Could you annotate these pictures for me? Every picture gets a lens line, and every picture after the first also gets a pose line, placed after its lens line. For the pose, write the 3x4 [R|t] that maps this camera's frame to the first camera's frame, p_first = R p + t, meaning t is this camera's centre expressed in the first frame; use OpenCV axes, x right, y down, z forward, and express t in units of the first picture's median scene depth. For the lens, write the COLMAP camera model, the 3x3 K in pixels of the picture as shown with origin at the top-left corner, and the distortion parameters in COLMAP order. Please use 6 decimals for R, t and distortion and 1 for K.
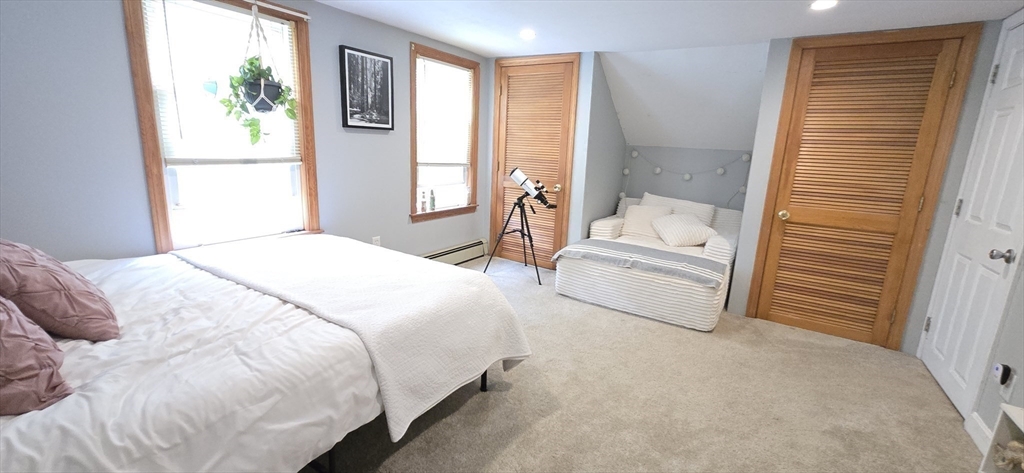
lens RADIAL K [[419.0, 0, 512.0], [0, 419.0, 236.5], [0, 0, 1]] dist [-0.000904, -0.000107]
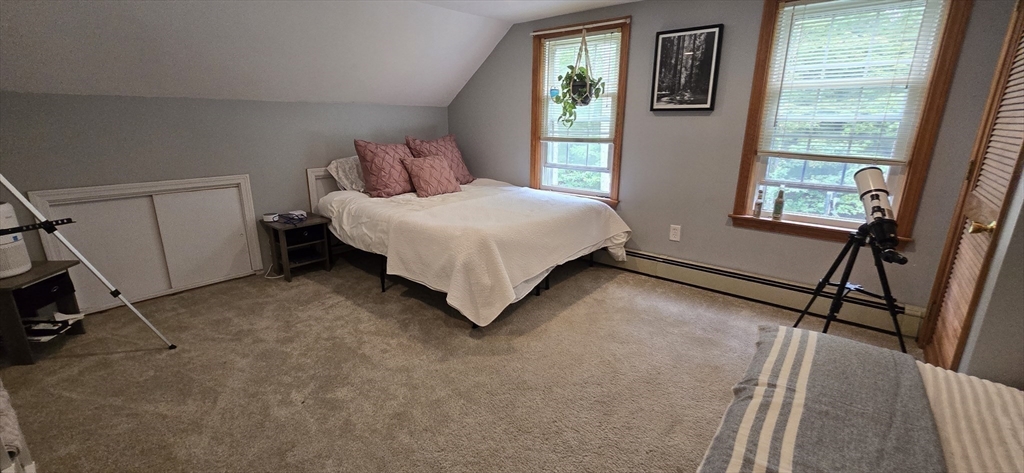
lens RADIAL K [[419.0, 0, 512.0], [0, 419.0, 236.5], [0, 0, 1]] dist [-0.000904, -0.000107]
pose [[-0.117095, 0.214418, -0.969698, 0.711546], [-0.229469, 0.944151, 0.236479, -0.126956], [0.966247, 0.250206, -0.061353, 0.777234]]
